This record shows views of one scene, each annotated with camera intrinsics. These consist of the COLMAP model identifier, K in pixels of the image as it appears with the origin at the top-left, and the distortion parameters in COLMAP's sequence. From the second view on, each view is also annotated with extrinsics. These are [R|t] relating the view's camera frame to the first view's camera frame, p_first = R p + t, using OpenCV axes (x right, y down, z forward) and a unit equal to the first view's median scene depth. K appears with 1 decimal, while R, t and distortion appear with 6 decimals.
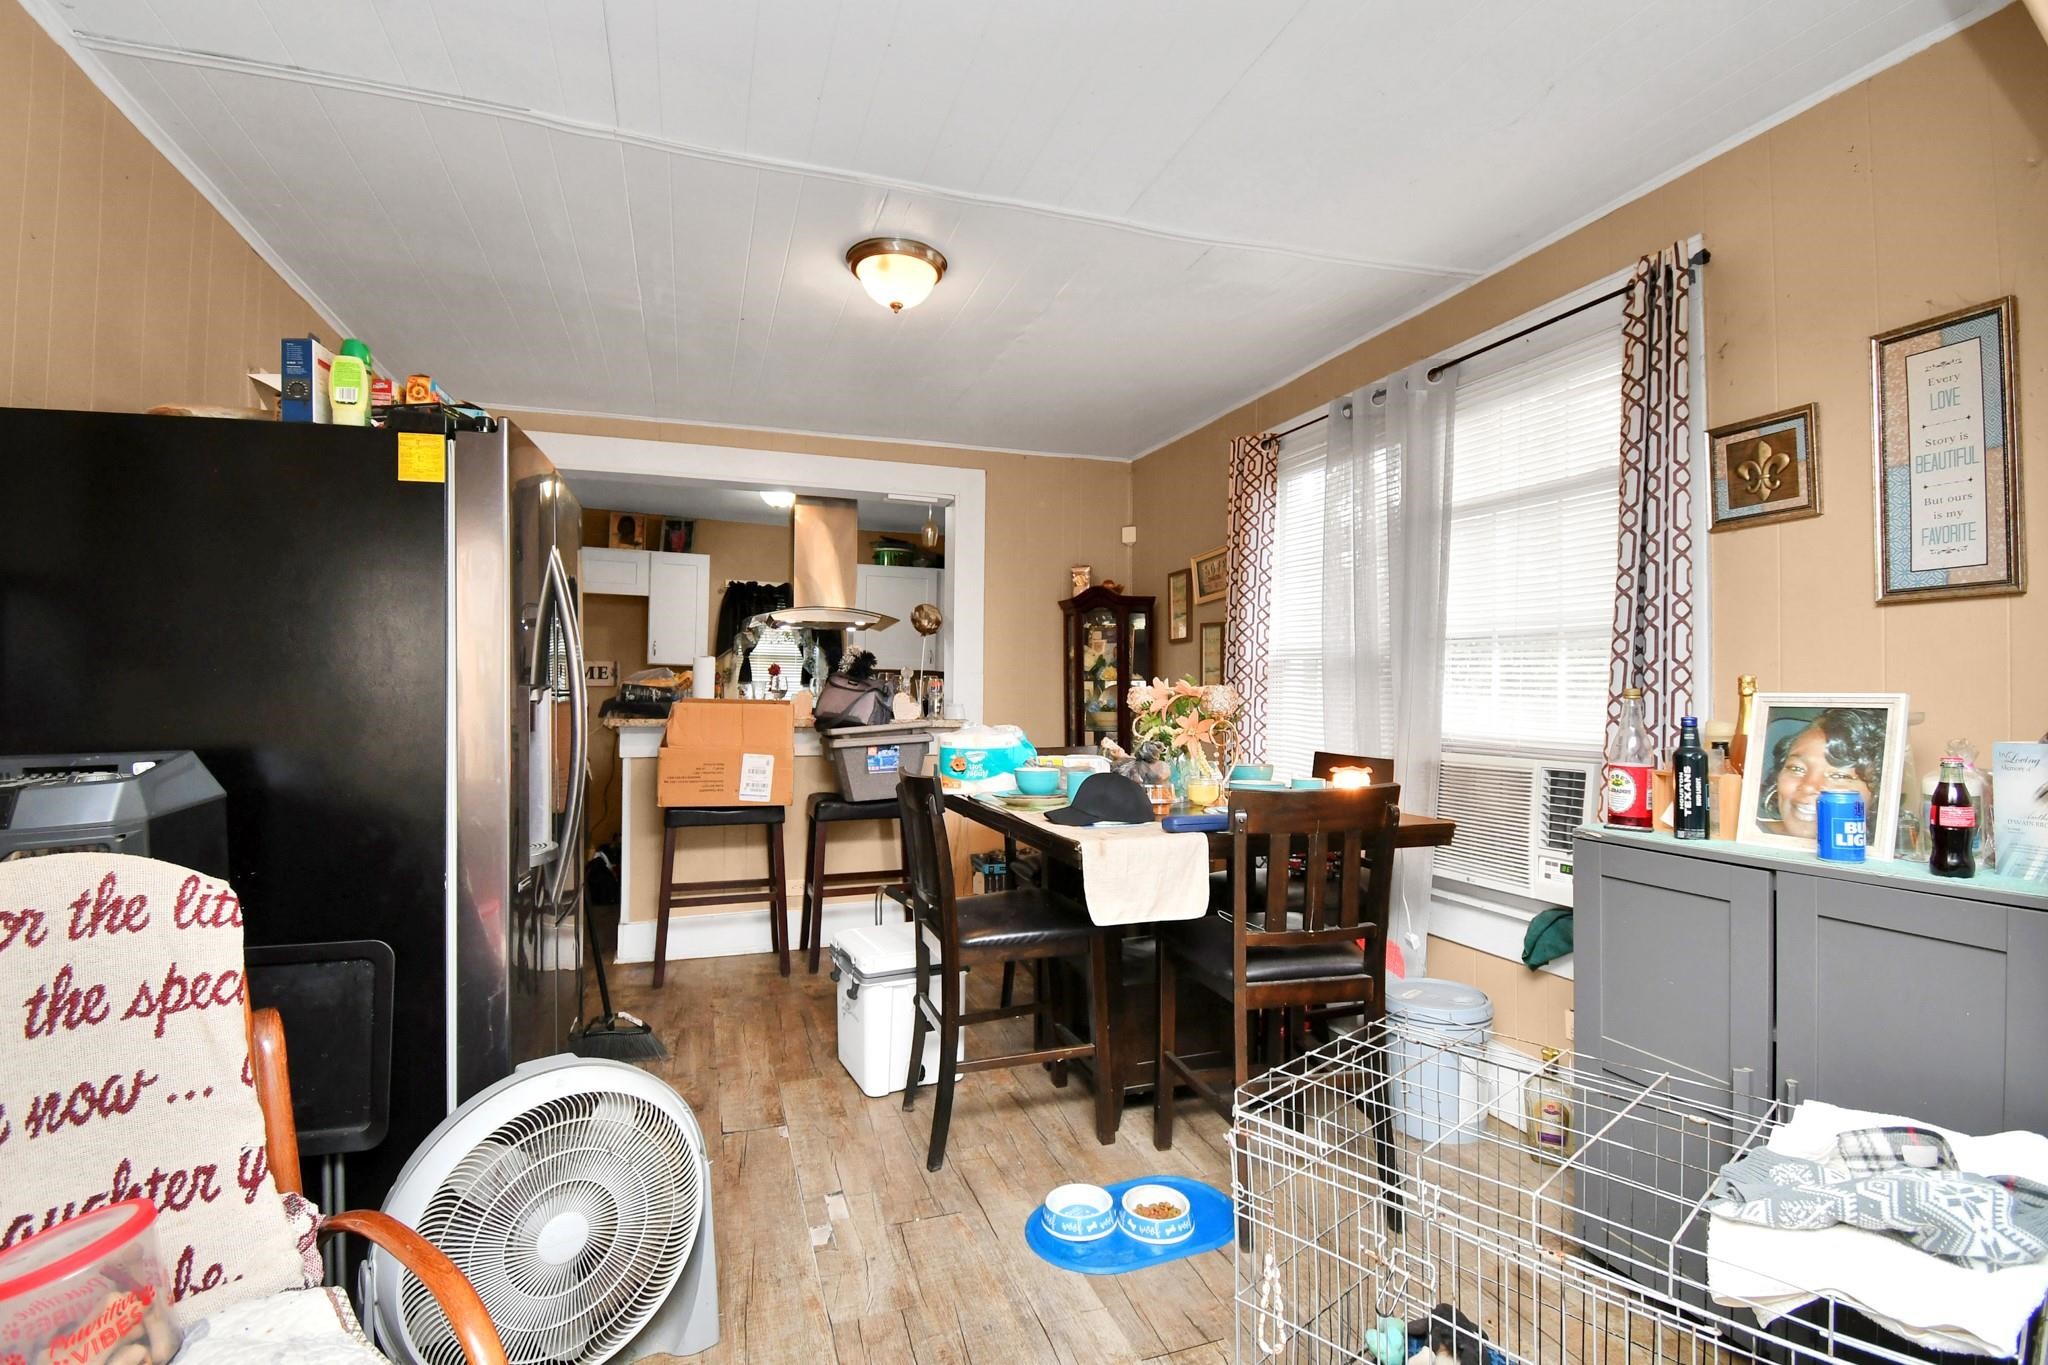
lens RADIAL K [[963.4, 0, 1011.4], [0, 963.4, 687.9], [0, 0, 1]] dist [-0.011260, -0.010931]
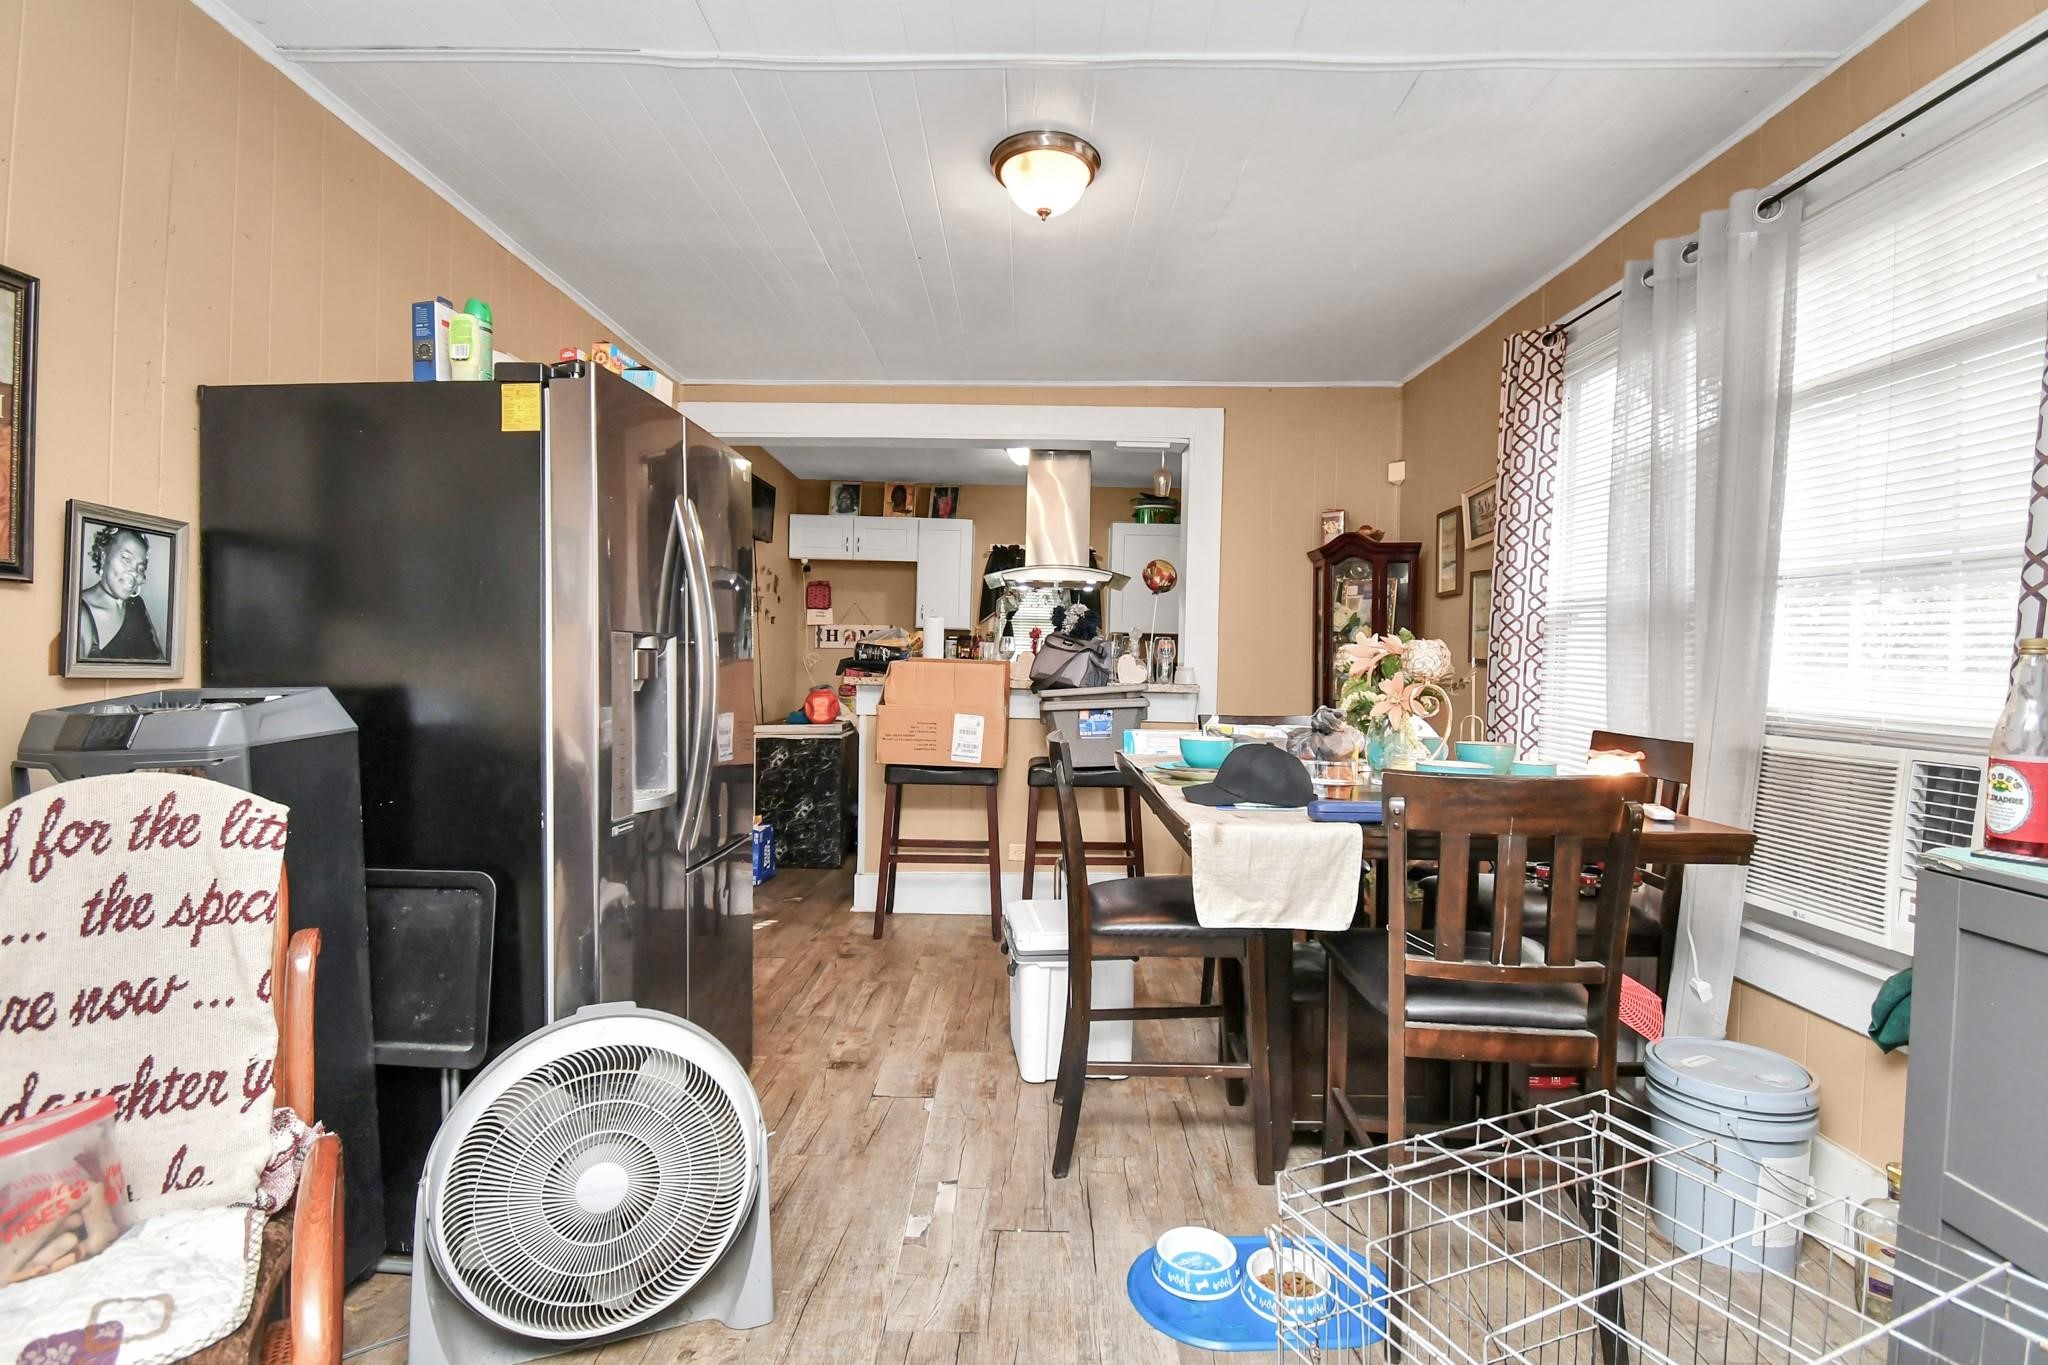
lens RADIAL K [[963.4, 0, 993.7], [0, 963.4, 689.7], [0, 0, 1]] dist [-0.011260, -0.010931]
pose [[0.941371, 0.021112, -0.336713, 0.155404], [-0.009741, 0.999325, 0.035425, 0.014795], [0.337234, -0.030068, 0.940941, 0.146682]]
